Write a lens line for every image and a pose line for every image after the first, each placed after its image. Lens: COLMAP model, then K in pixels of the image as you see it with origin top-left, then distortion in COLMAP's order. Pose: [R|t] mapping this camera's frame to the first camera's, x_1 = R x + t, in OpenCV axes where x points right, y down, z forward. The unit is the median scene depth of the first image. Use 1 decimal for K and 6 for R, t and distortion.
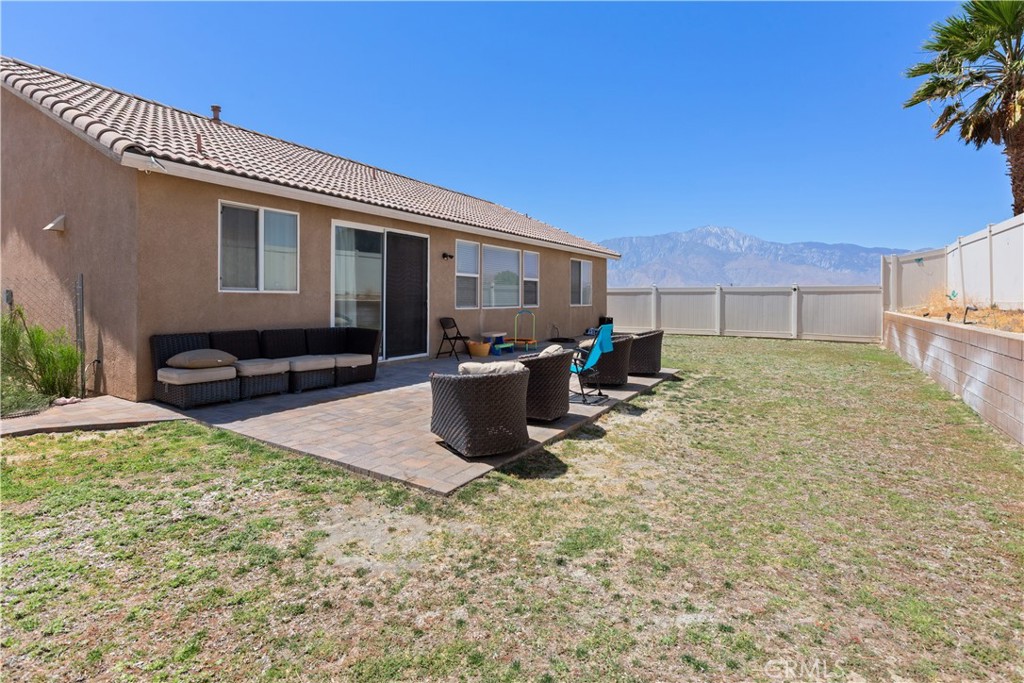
lens RADIAL K [[500.5, 0, 508.0], [0, 500.5, 300.3], [0, 0, 1]] dist [0.000013, 0.000296]
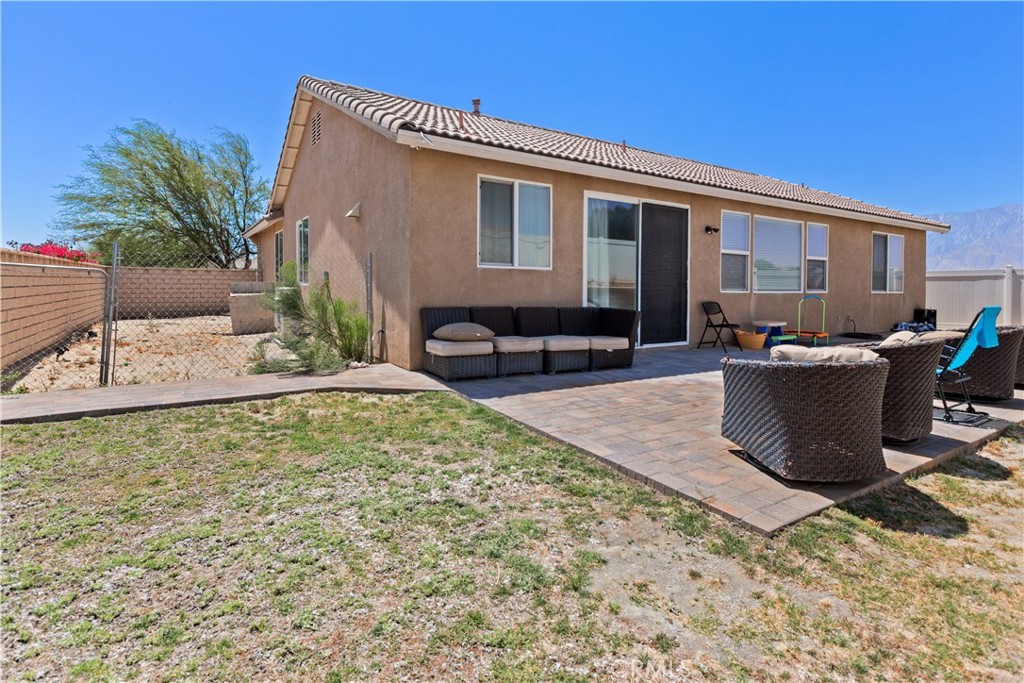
lens RADIAL K [[500.5, 0, 508.0], [0, 500.5, 300.3], [0, 0, 1]] dist [0.000013, 0.000296]
pose [[0.893351, 0.006869, -0.449307, -0.104323], [-0.001713, 0.999928, 0.011882, 0.050478], [0.449356, -0.009845, 0.893298, 0.185872]]
